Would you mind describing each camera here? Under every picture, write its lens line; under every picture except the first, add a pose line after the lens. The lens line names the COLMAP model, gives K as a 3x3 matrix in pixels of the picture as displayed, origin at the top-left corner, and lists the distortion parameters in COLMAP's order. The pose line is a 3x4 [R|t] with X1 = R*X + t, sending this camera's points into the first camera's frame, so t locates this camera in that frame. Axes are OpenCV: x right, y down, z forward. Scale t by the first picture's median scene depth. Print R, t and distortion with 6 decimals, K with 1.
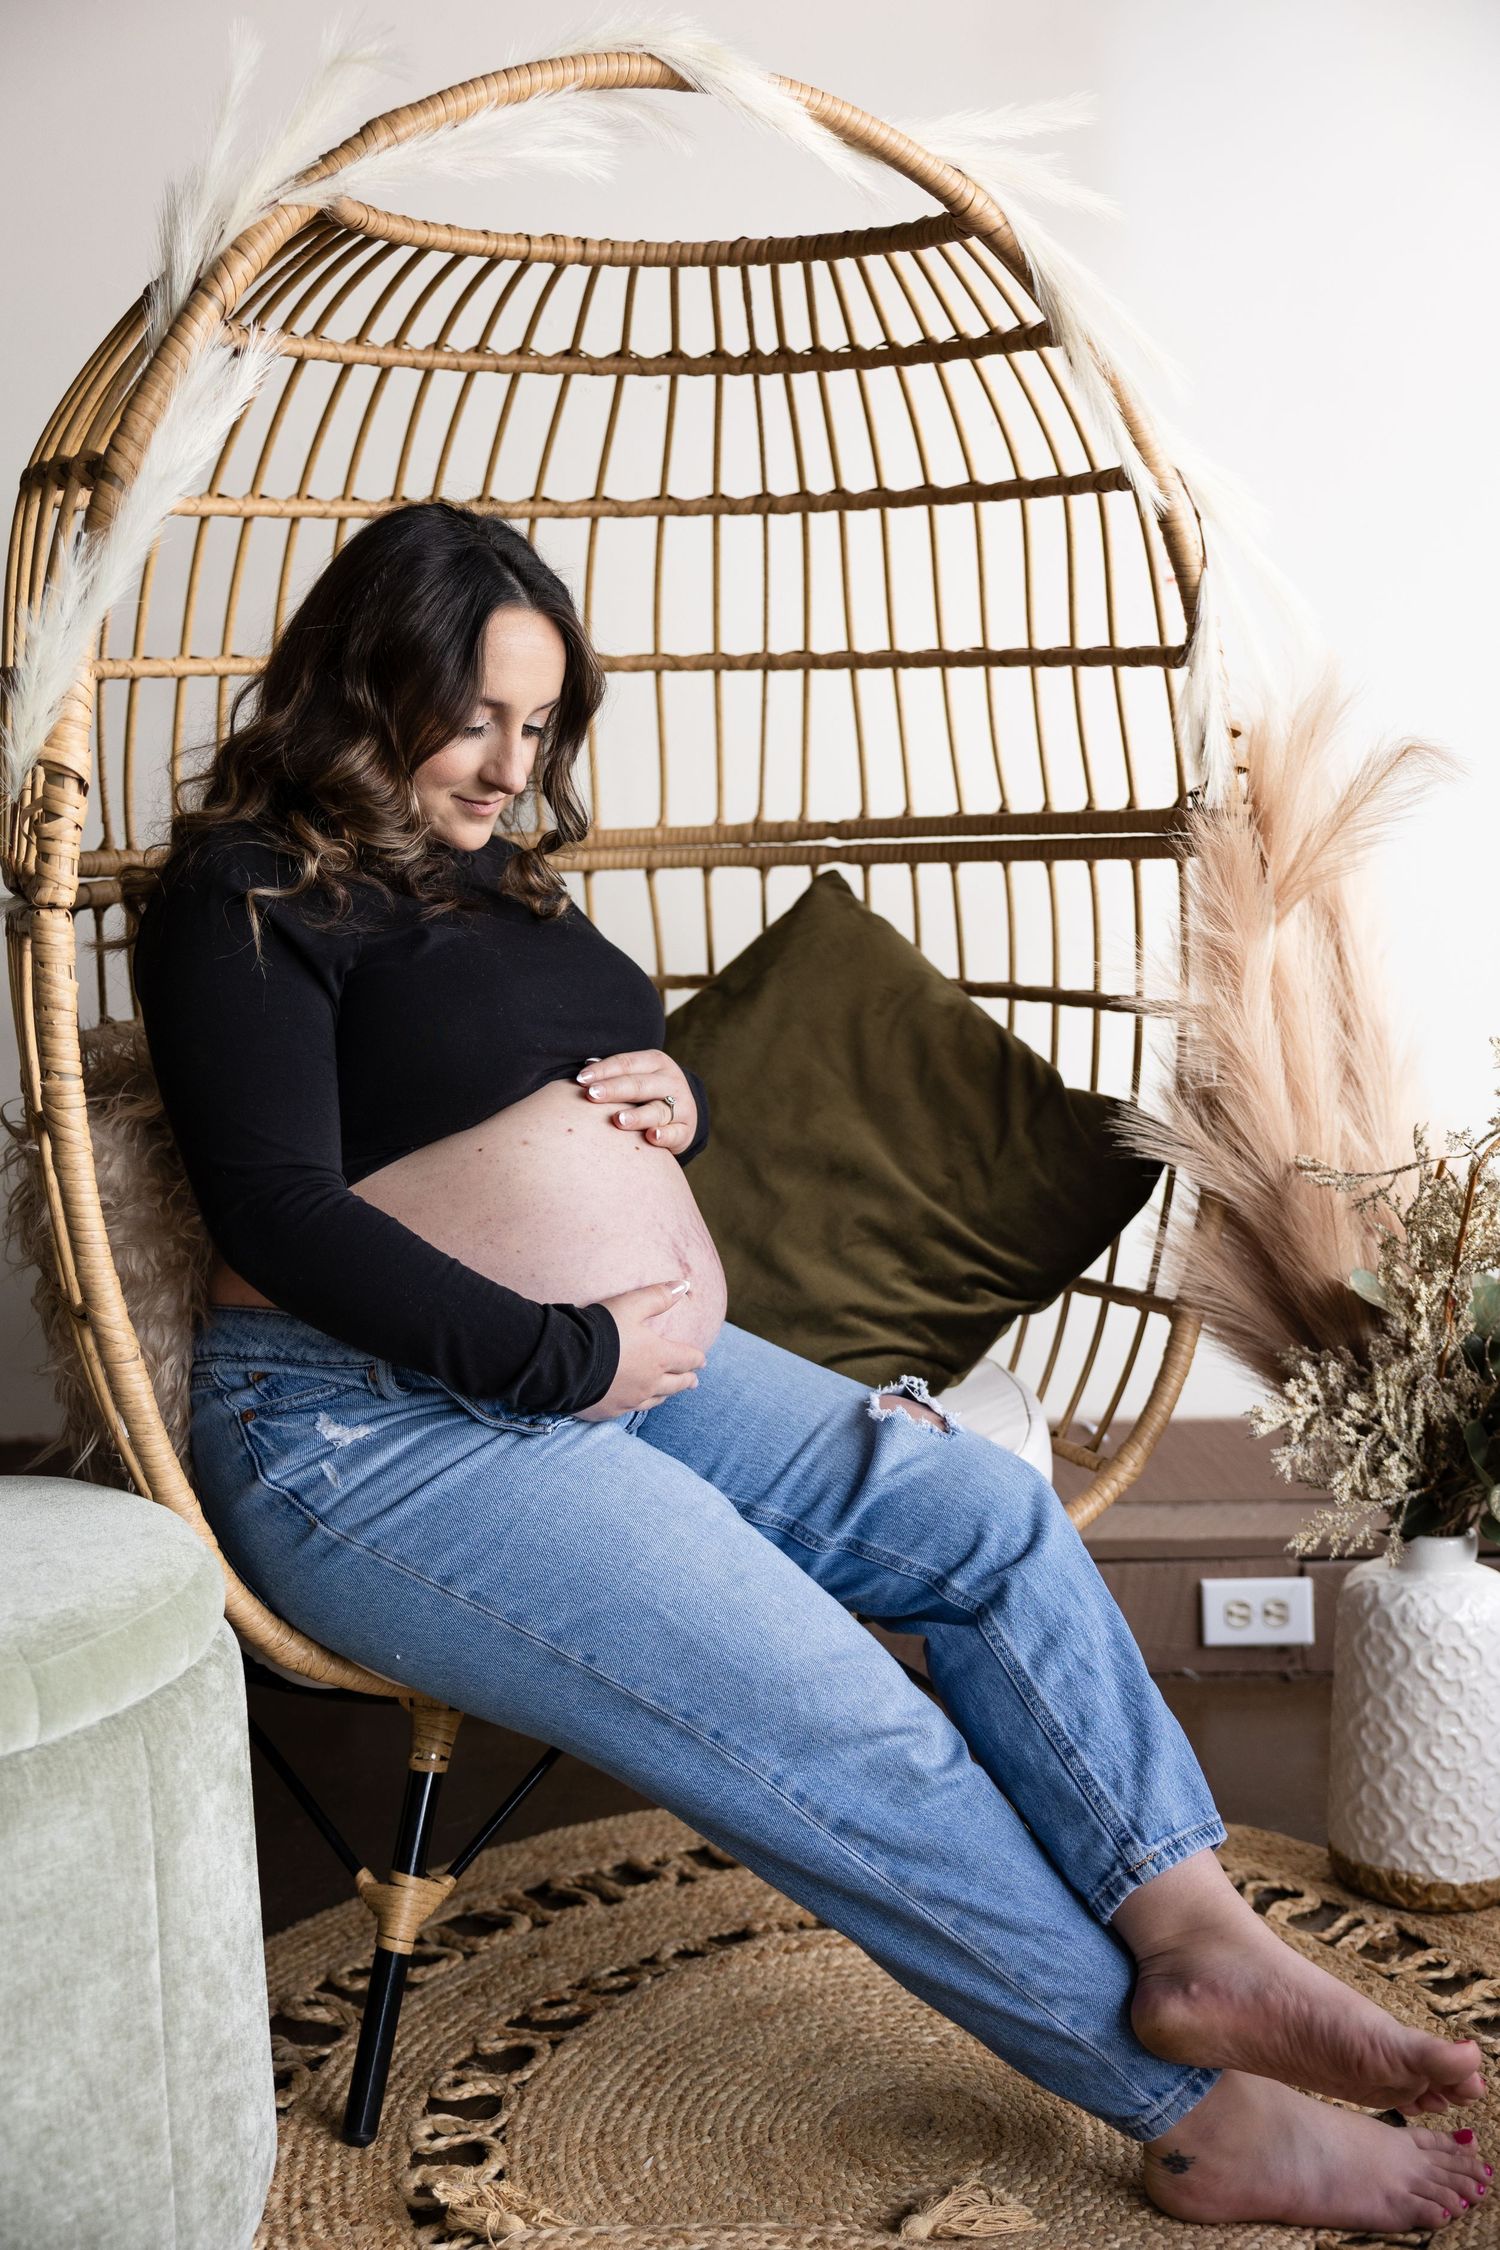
lens RADIAL K [[2523.8, 0, 752.1], [0, 2523.8, 1037.7], [0, 0, 1]] dist [0.038761, 0.000000]
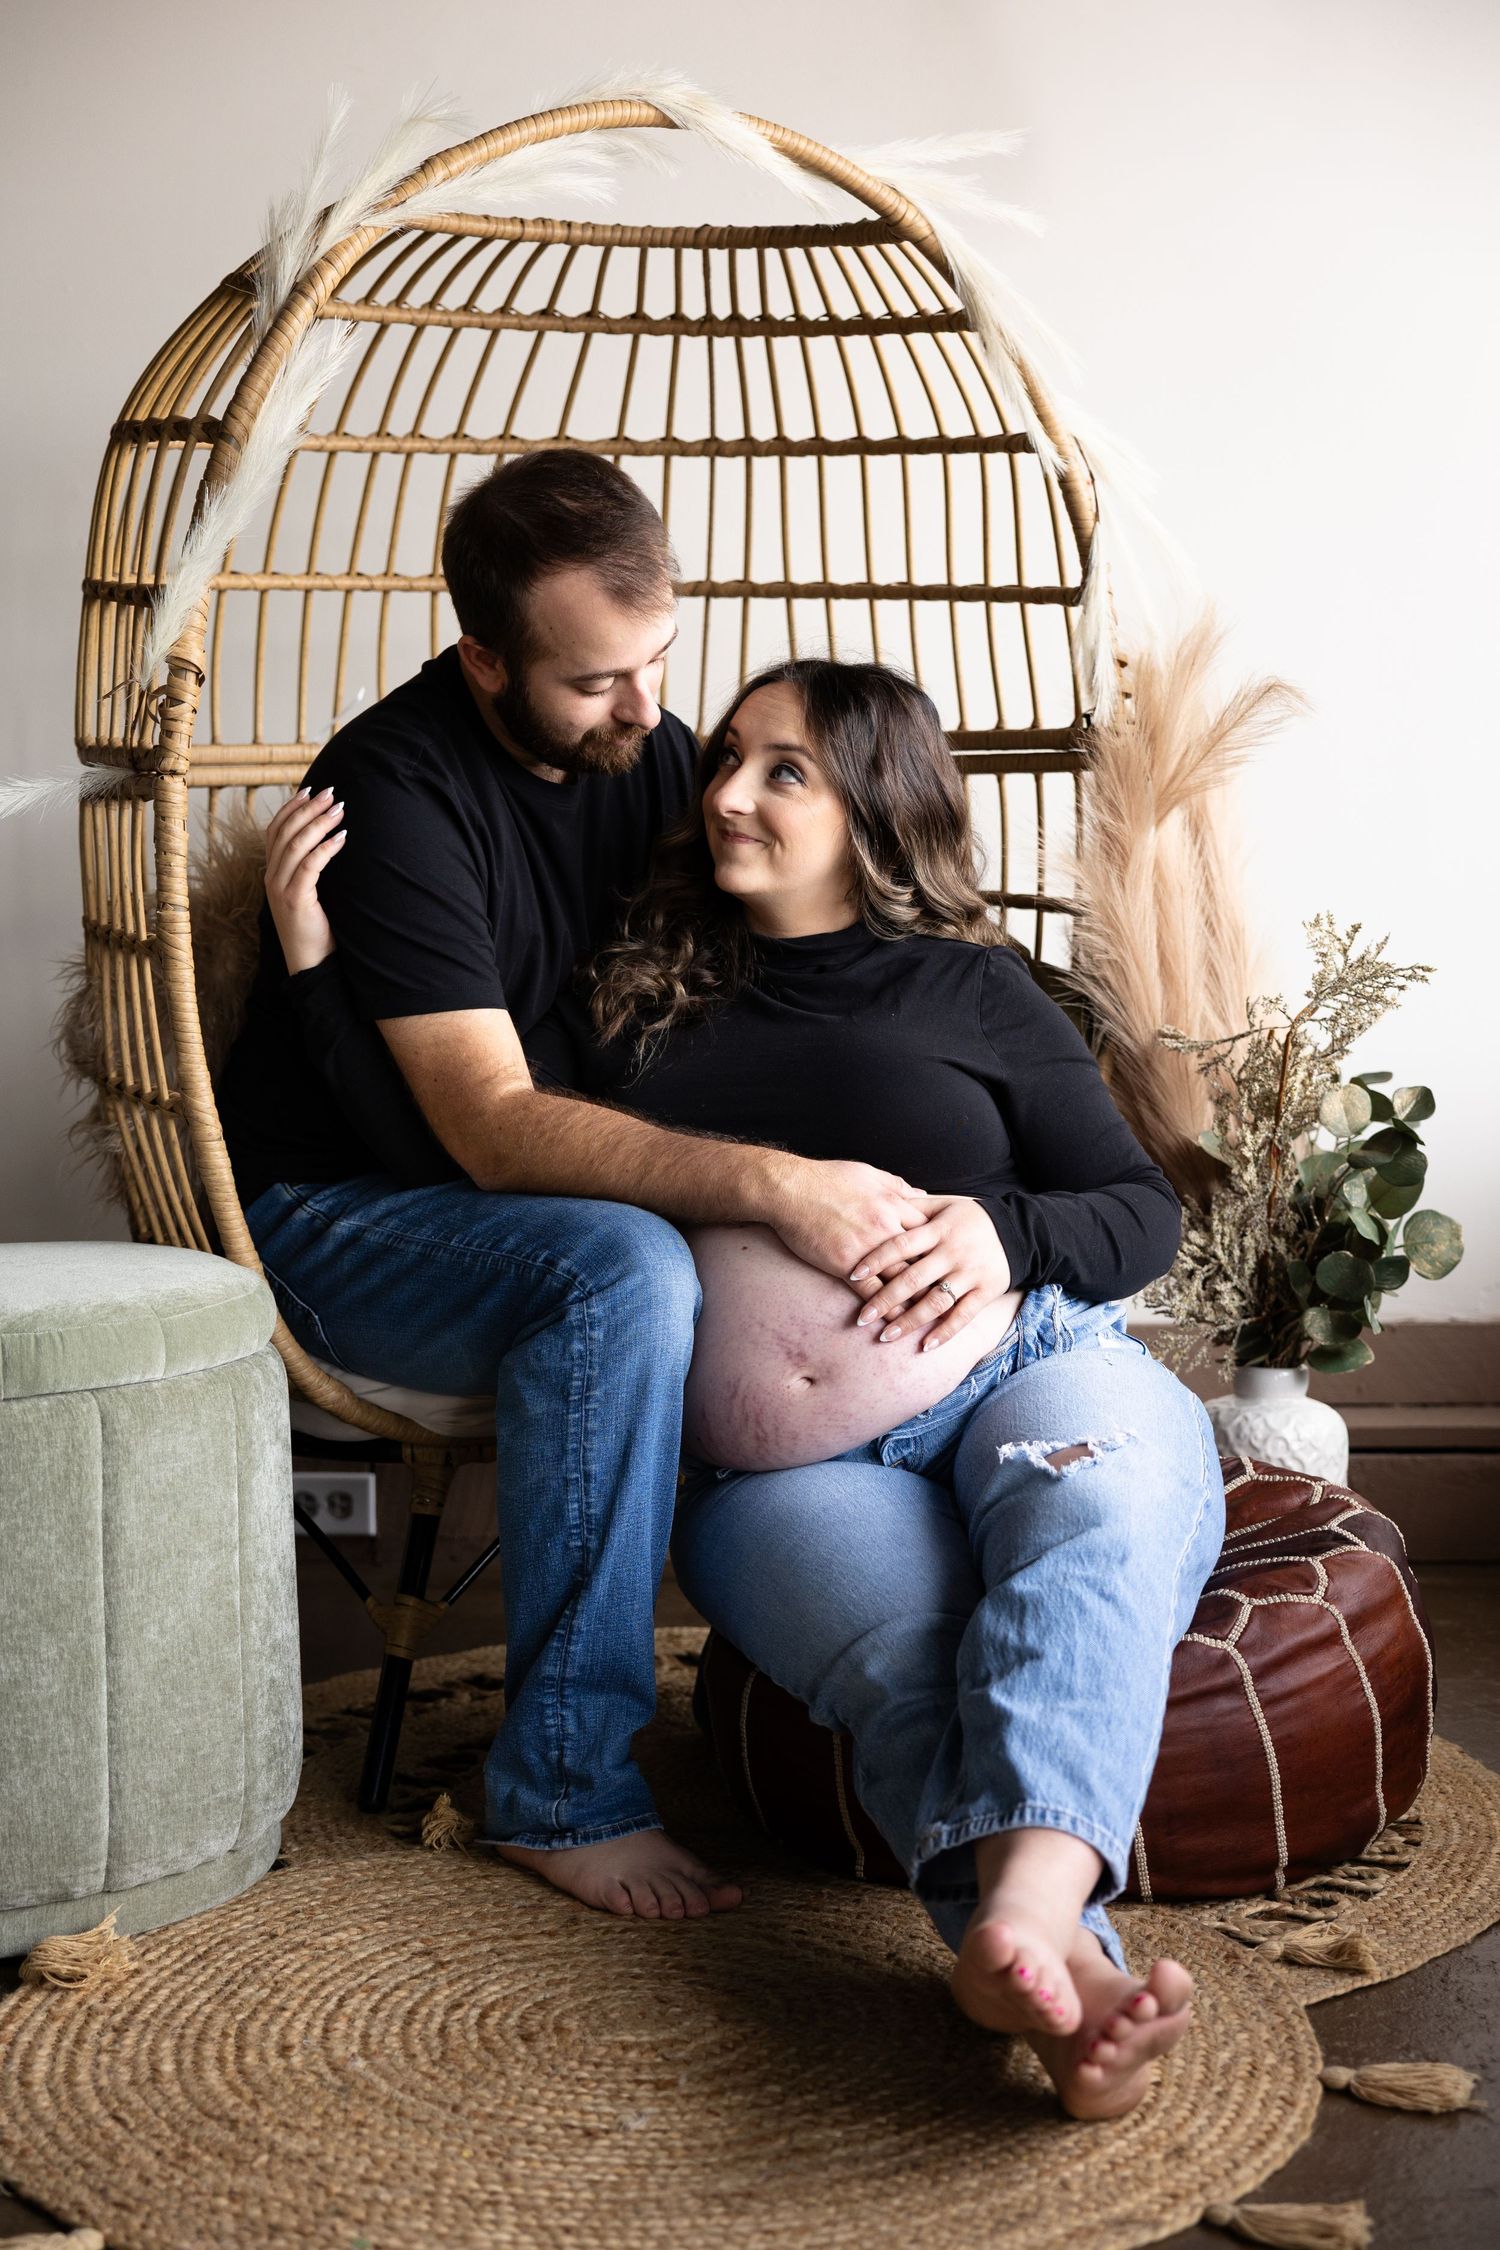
lens RADIAL K [[3339.4, 0, 733.6], [0, 3339.4, 1104.5], [0, 0, 1]] dist [-0.038560, 0.000000]
pose [[0.998919, 0.020069, 0.041936, -0.045942], [-0.020456, 0.999752, 0.008822, 0.070072], [-0.041748, -0.009671, 0.999081, -0.511414]]
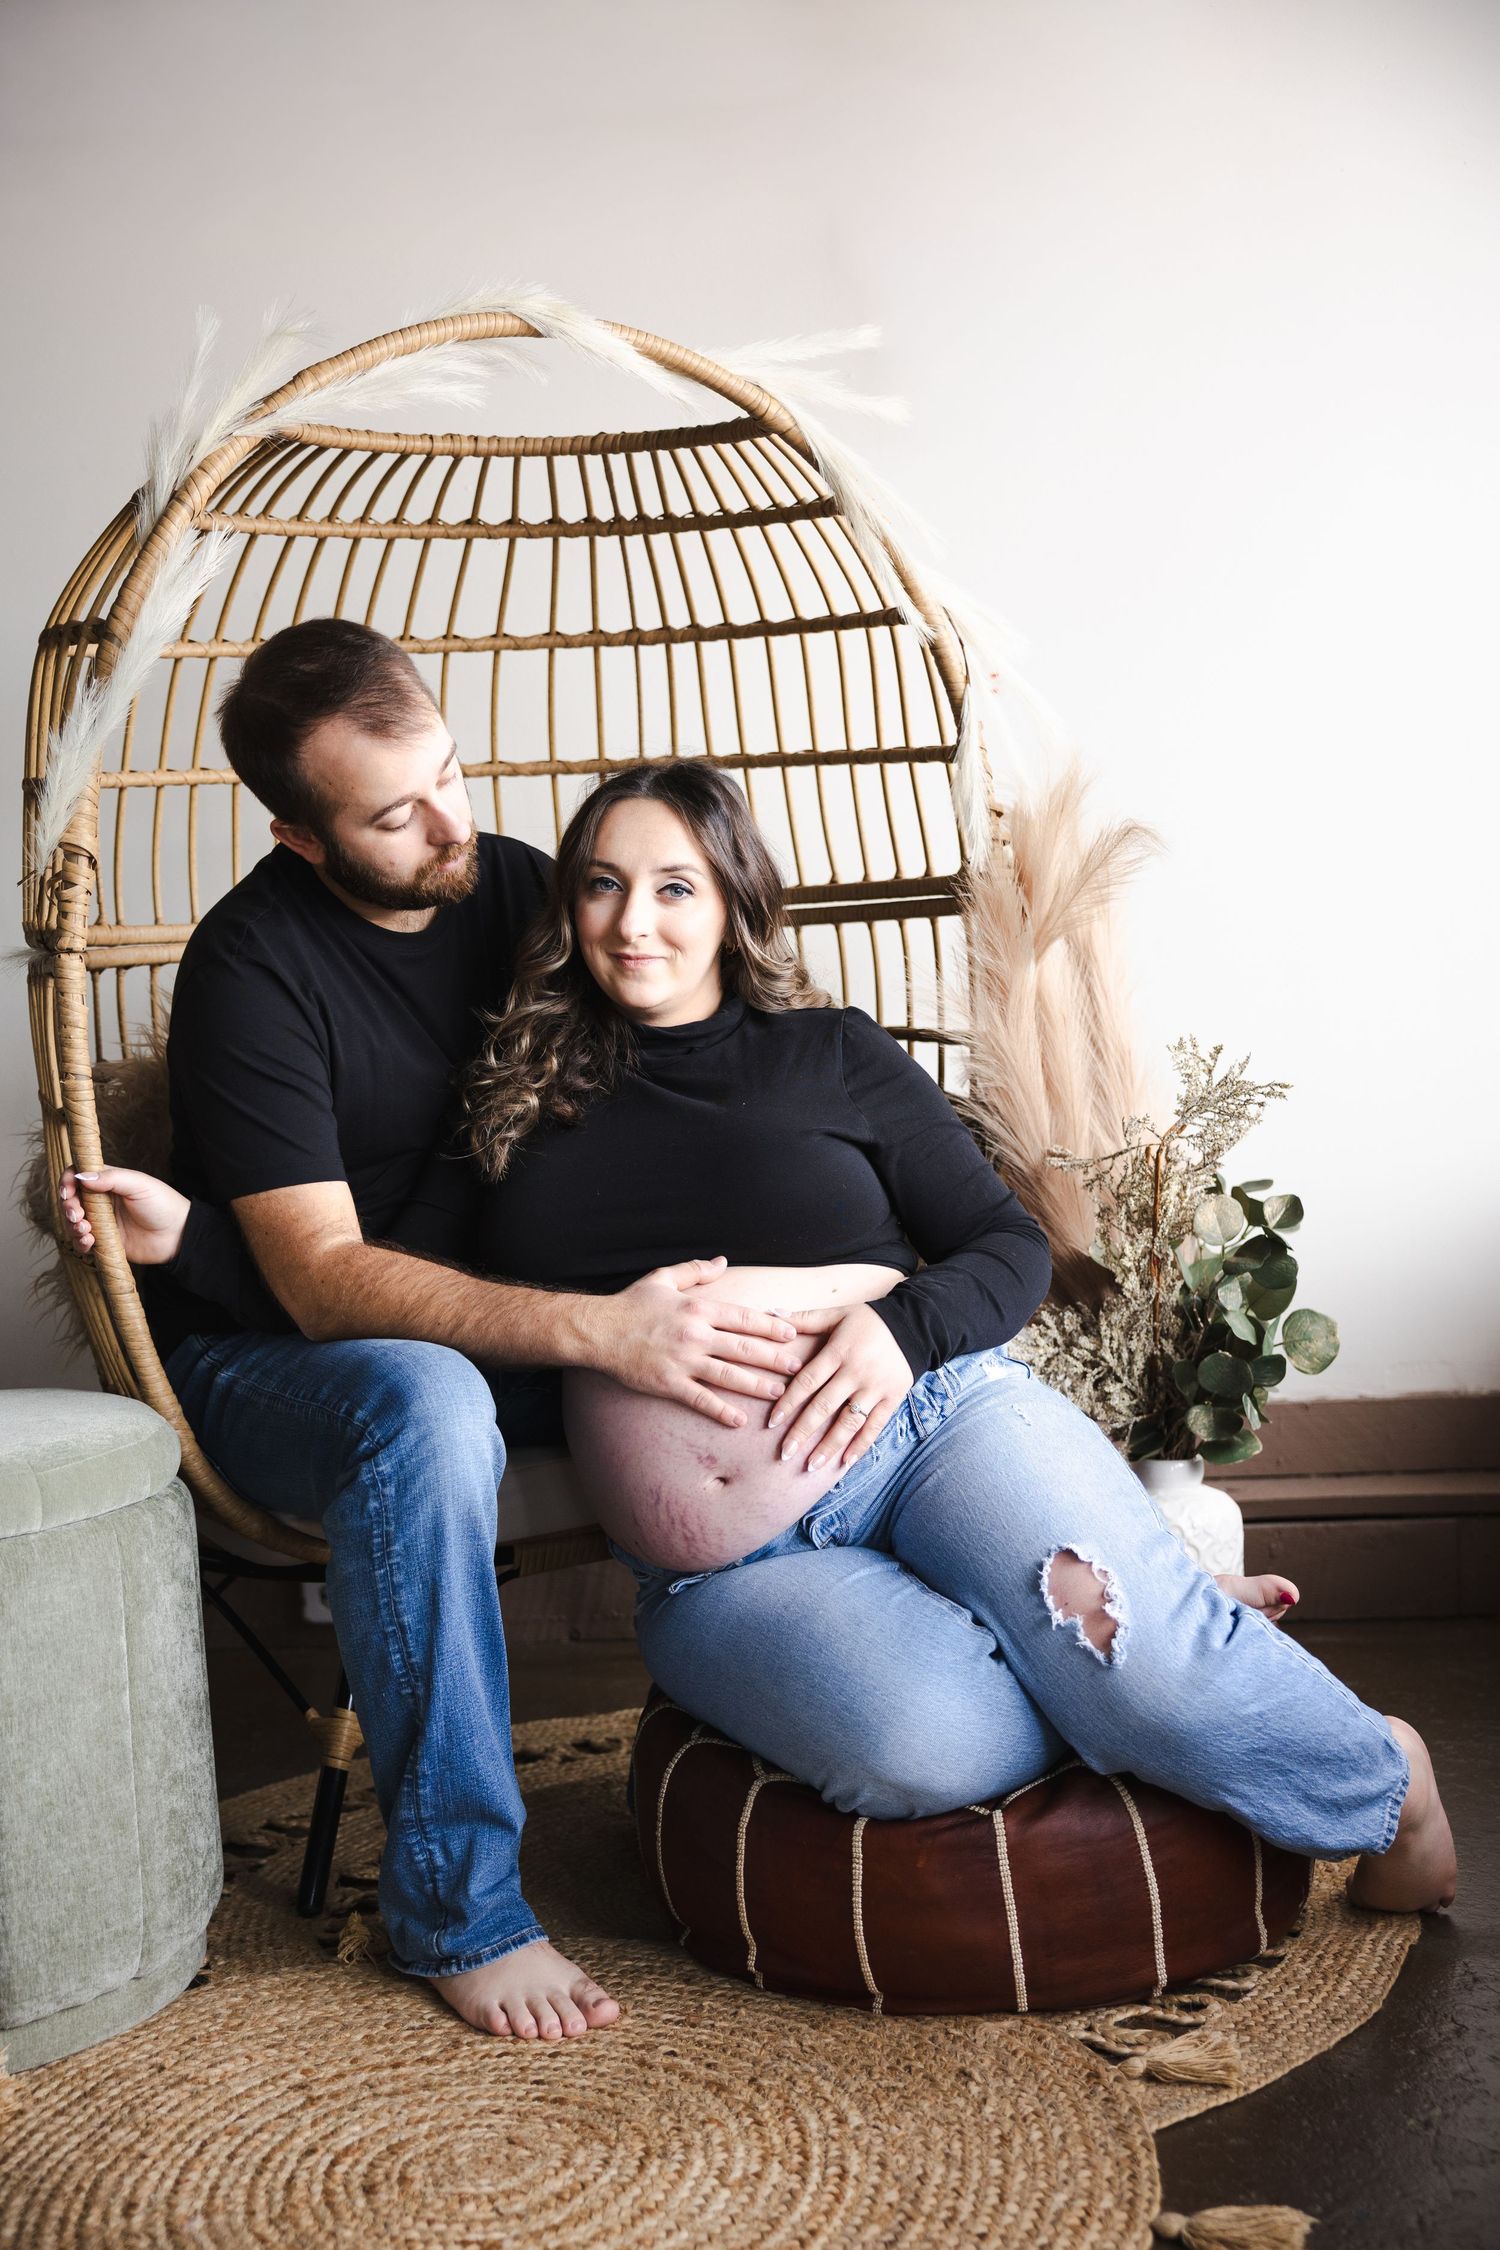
lens RADIAL K [[2667.0, 0, 744.7], [0, 2667.0, 1086.0], [0, 0, 1]] dist [-0.022256, 0.000000]
pose [[0.999853, -0.016309, -0.005288, 0.068433], [0.016132, 0.999359, -0.031955, 0.053718], [0.005805, 0.031865, 0.999475, -0.315227]]
